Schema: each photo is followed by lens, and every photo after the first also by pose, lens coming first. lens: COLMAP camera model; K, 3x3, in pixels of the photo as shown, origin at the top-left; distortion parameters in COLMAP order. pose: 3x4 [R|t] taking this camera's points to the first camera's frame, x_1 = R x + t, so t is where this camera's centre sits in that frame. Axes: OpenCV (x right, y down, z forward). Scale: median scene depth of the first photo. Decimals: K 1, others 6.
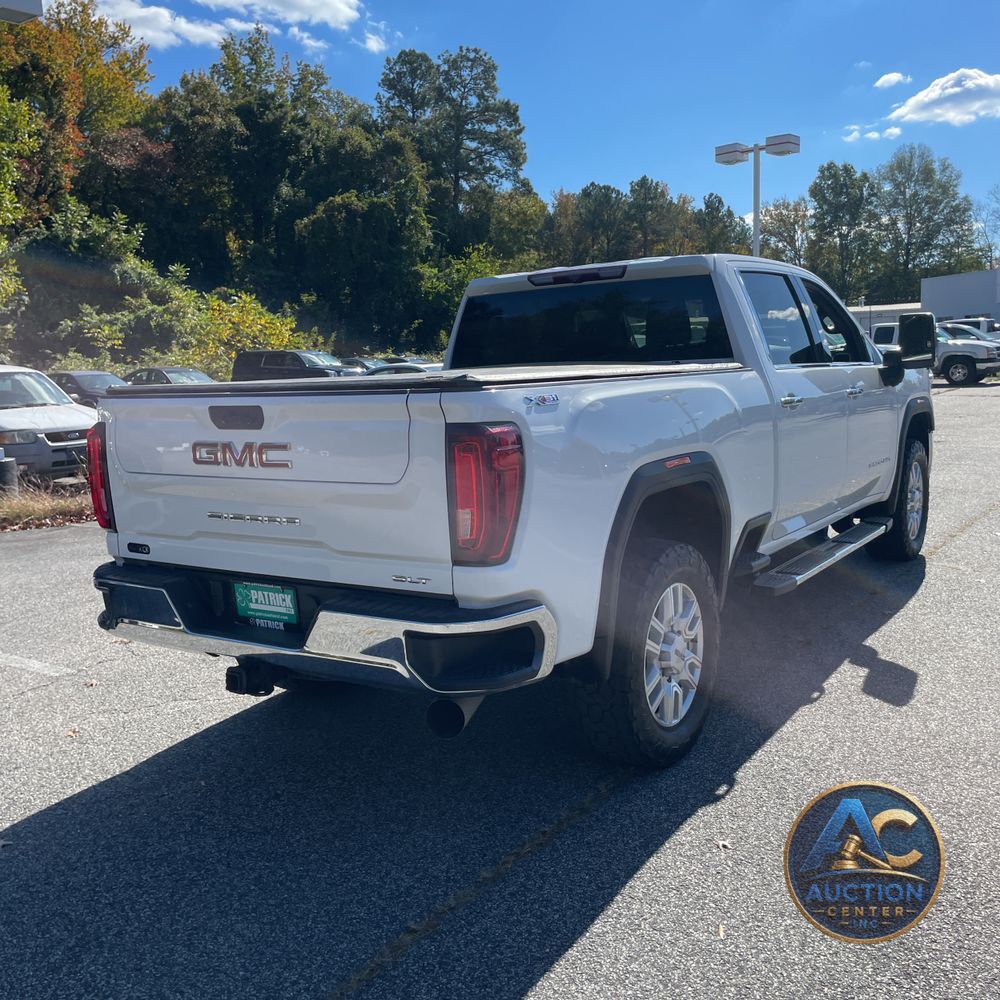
lens RADIAL K [[1020.8, 0, 497.9], [0, 1020.8, 487.2], [0, 0, 1]] dist [0.071330, -0.078310]
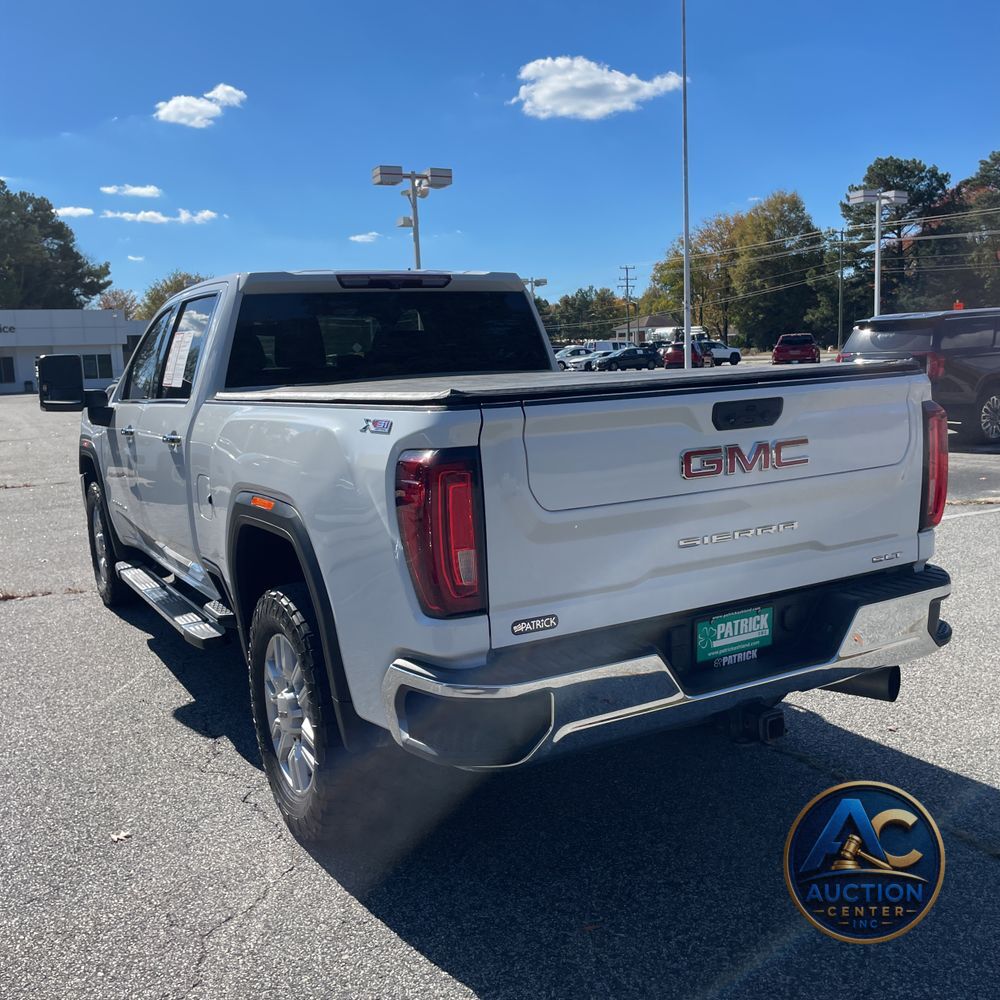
lens RADIAL K [[1020.8, 0, 497.9], [0, 1020.8, 487.2], [0, 0, 1]] dist [0.071330, -0.078310]
pose [[0.441851, -0.099617, 0.891541, -0.084821], [0.141133, 0.989159, 0.040578, -0.005518], [-0.885917, 0.107896, 0.451120, 0.062627]]
